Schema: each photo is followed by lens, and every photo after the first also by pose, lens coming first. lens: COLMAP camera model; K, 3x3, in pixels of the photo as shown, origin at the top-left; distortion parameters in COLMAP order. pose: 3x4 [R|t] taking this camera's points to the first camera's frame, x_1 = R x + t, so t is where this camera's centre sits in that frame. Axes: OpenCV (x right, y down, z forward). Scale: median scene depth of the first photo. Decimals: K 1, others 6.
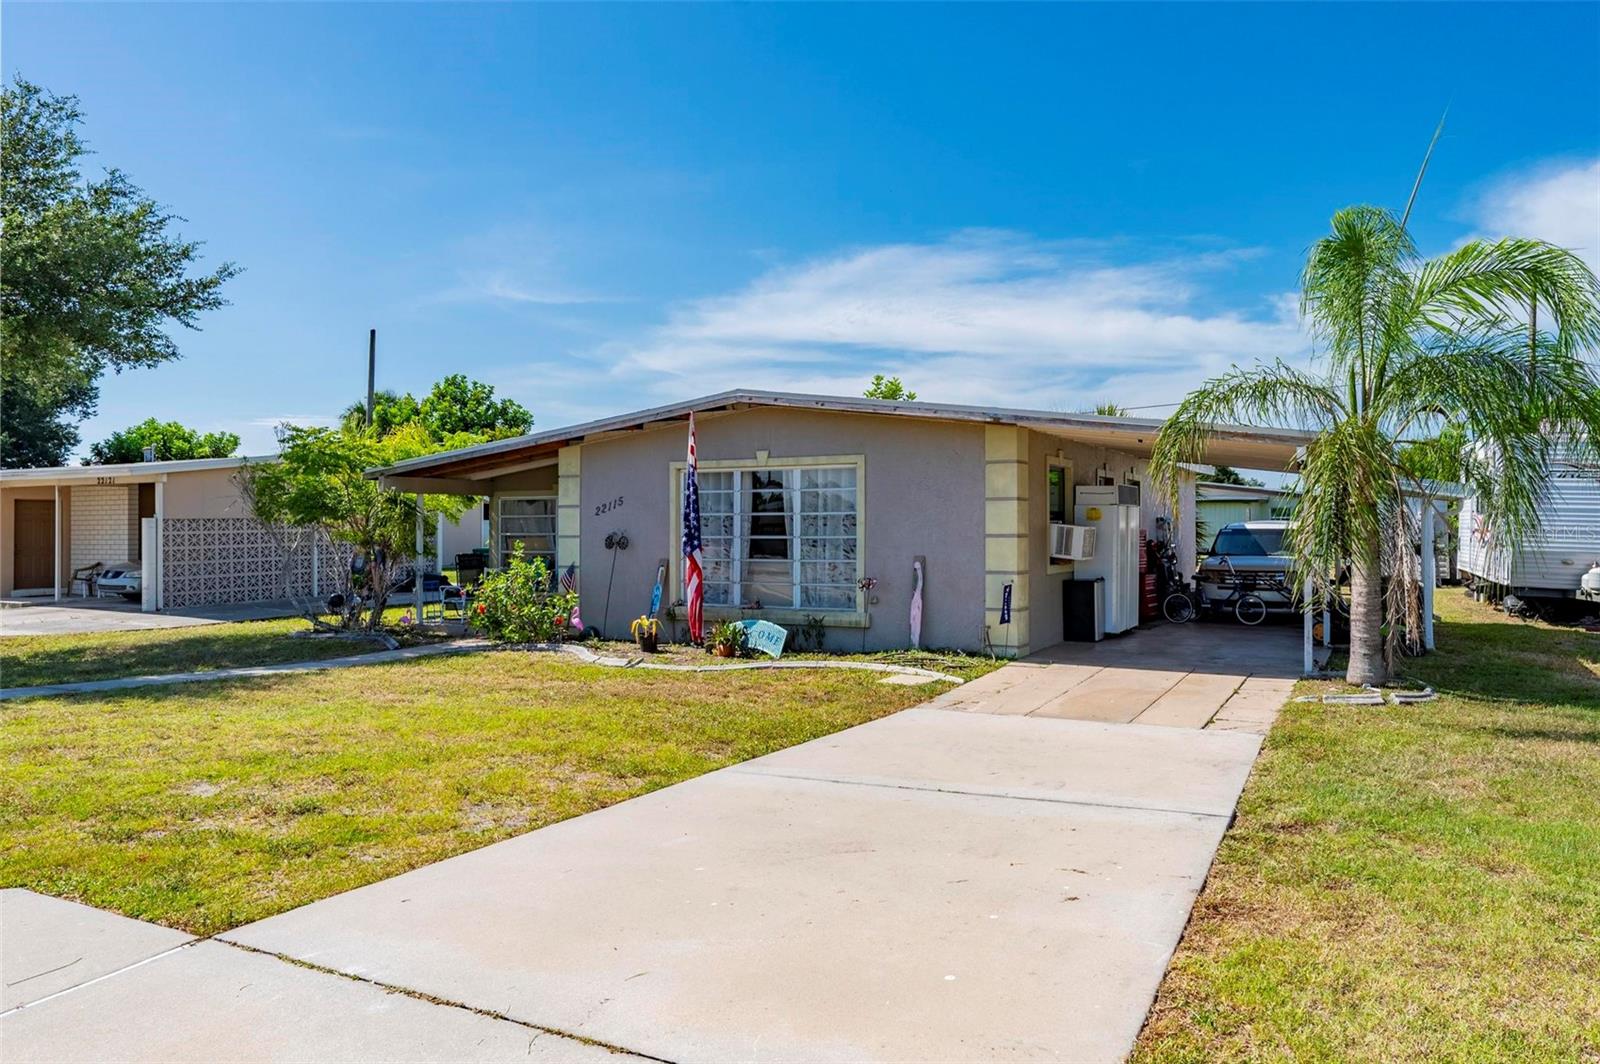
lens RADIAL K [[1068.2, 0, 911.8], [0, 1068.2, 529.8], [0, 0, 1]] dist [0.000885, -0.001236]
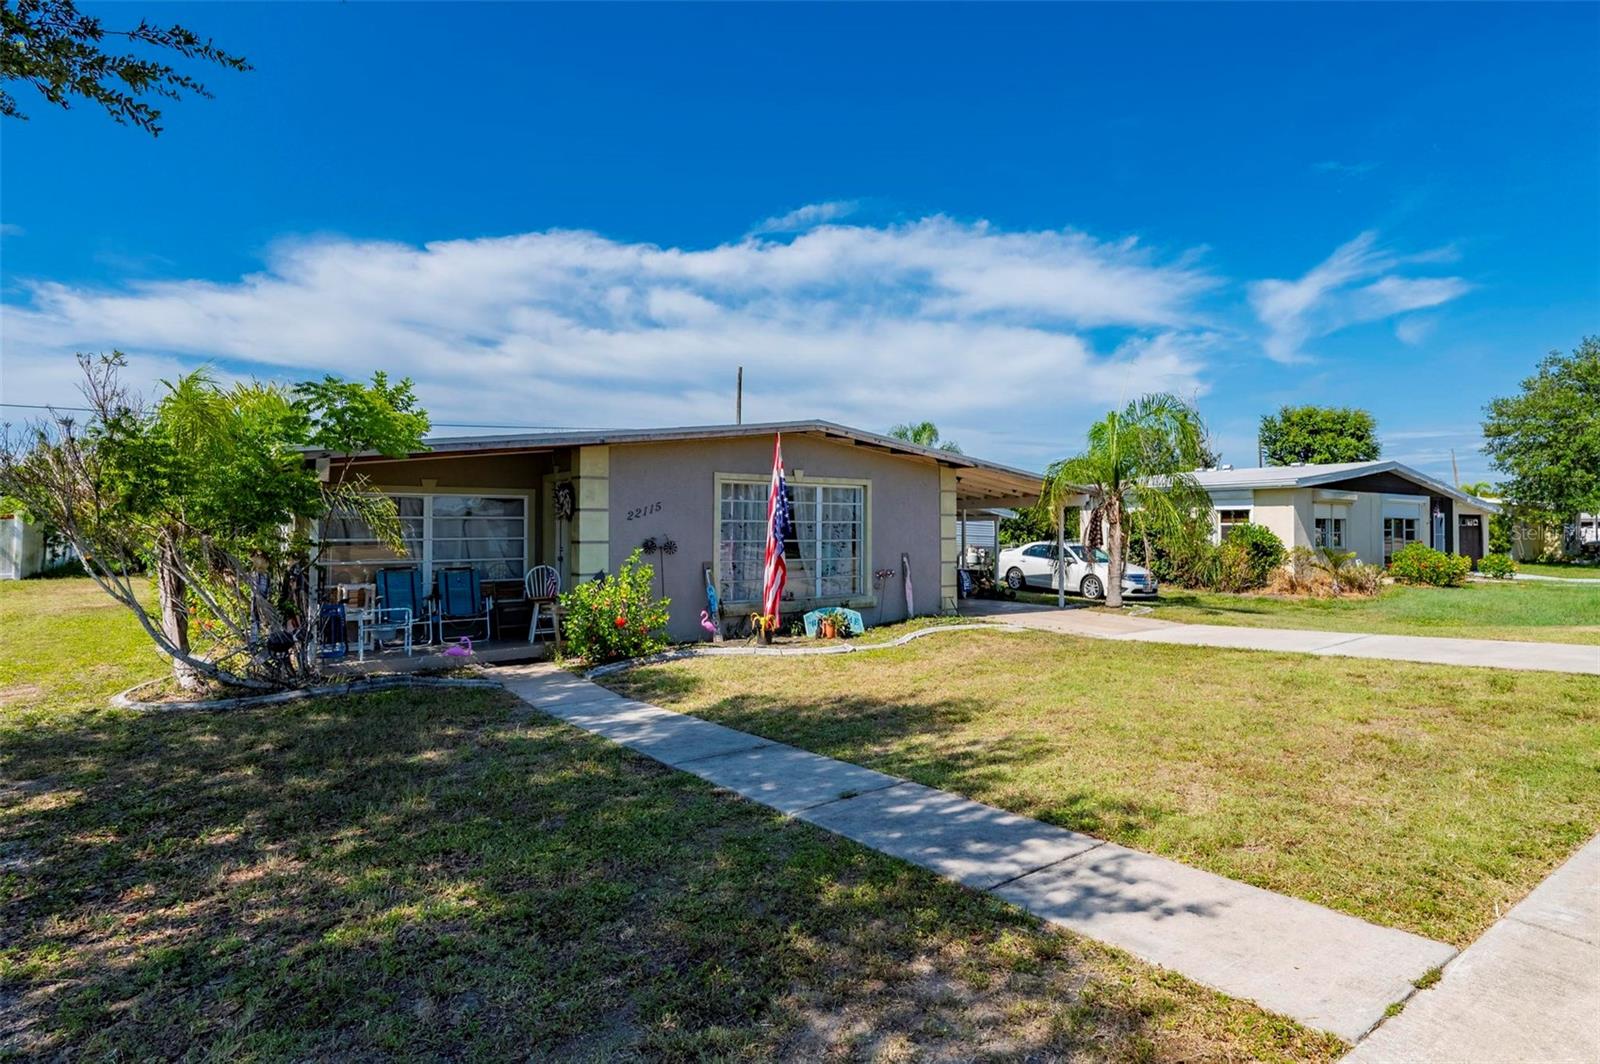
lens RADIAL K [[863.6, 0, 880.6], [0, 863.6, 510.3], [0, 0, 1]] dist [-0.001529, -0.000115]
pose [[0.428086, 0.023841, 0.903423, -0.386017], [-0.000722, 0.999661, -0.026038, -0.000898], [-0.903738, 0.010494, 0.427958, 0.193758]]
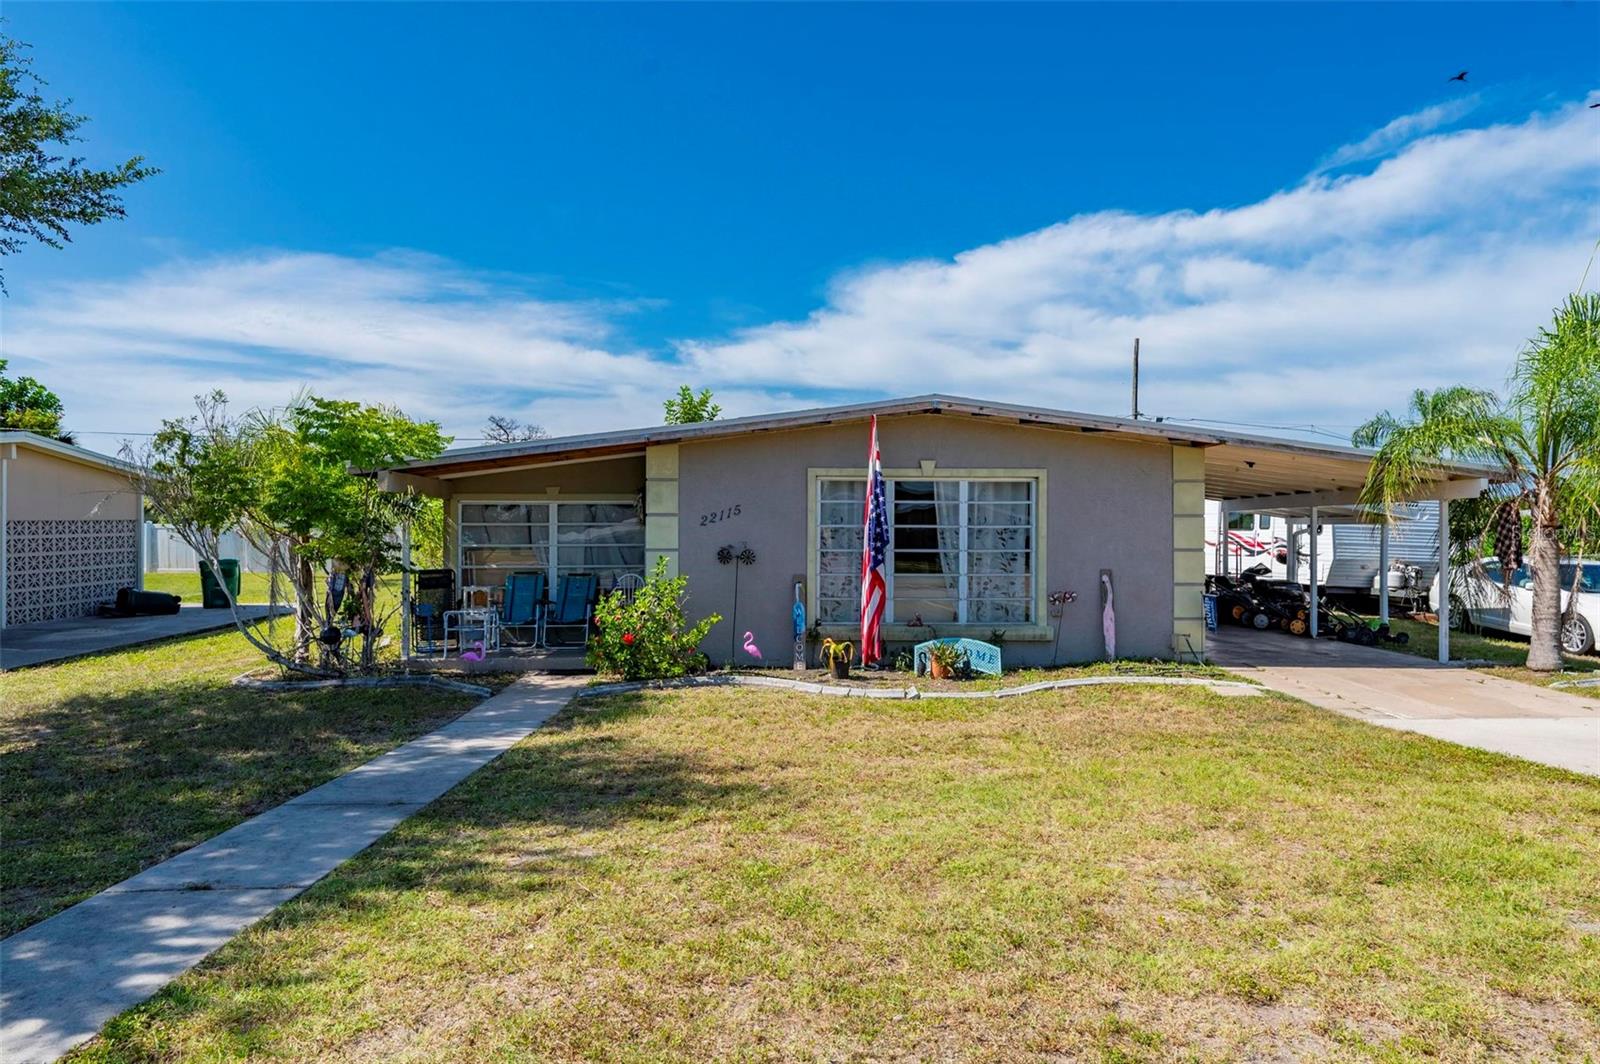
lens RADIAL K [[935.7, 0, 800.0], [0, 935.7, 532.0], [0, 0, 1]] dist [-0.002081, -0.001342]
pose [[0.890513, 0.006871, 0.454906, -0.243129], [-0.004808, 0.999972, -0.005692, -0.001785], [-0.454933, 0.002882, 0.890521, 0.120266]]
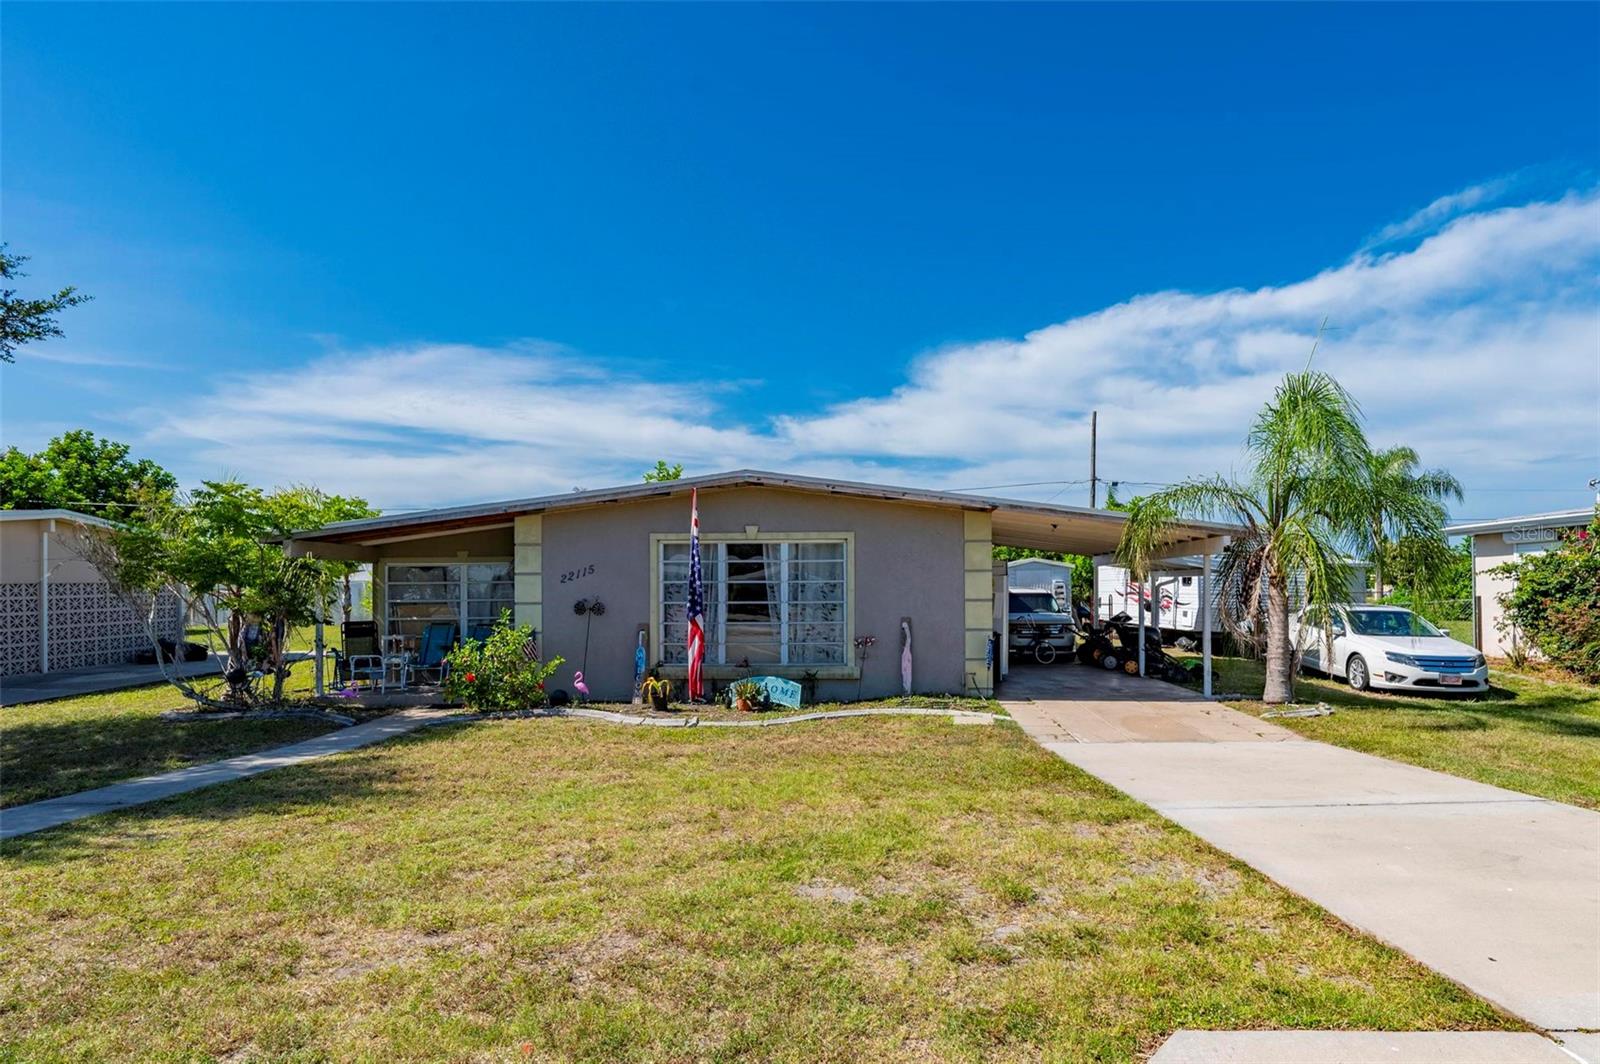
lens RADIAL K [[842.8, 0, 853.2], [0, 842.8, 587.0], [0, 0, 1]] dist [-0.001541, -0.001134]
pose [[0.909060, -0.000743, 0.416665, -0.161091], [0.003235, 0.999981, -0.005274, -0.001737], [-0.416653, 0.006143, 0.909045, 0.059151]]
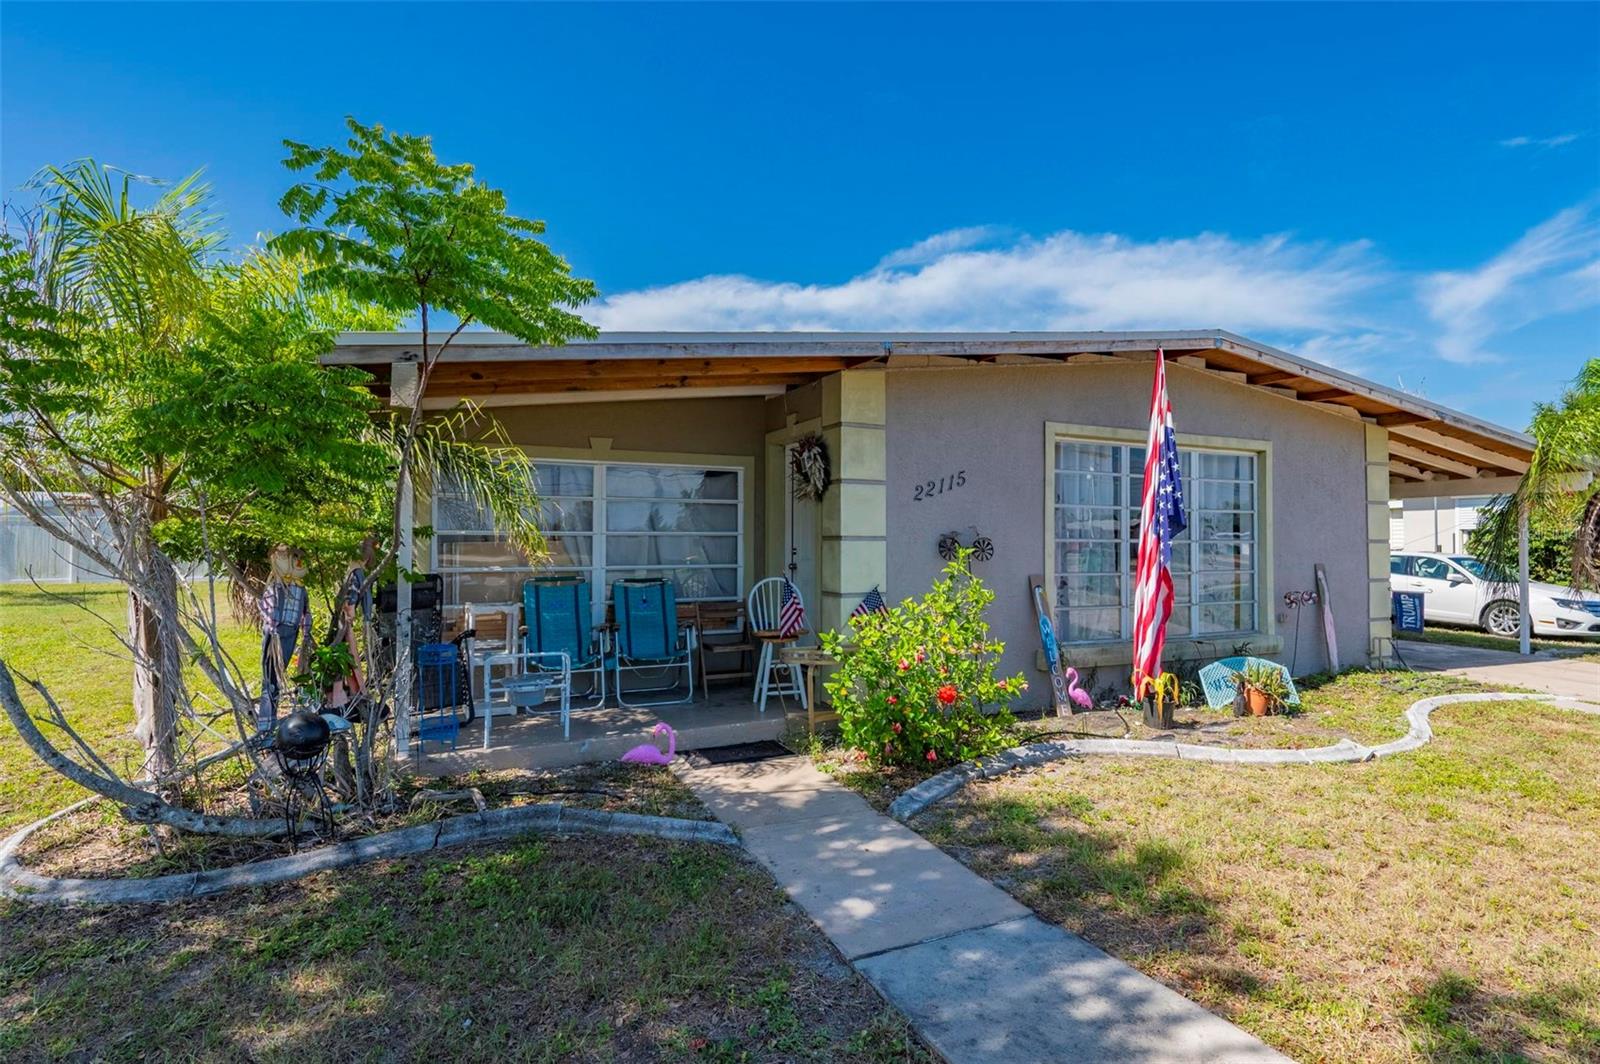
lens RADIAL K [[804.9, 0, 800.0], [0, 804.9, 532.0], [0, 0, 1]] dist [0.000936, -0.000200]
pose [[0.637497, 0.016689, 0.770272, -0.280153], [-0.005905, 0.999842, -0.016776, 0.004392], [-0.770430, 0.006146, 0.637495, 0.330740]]
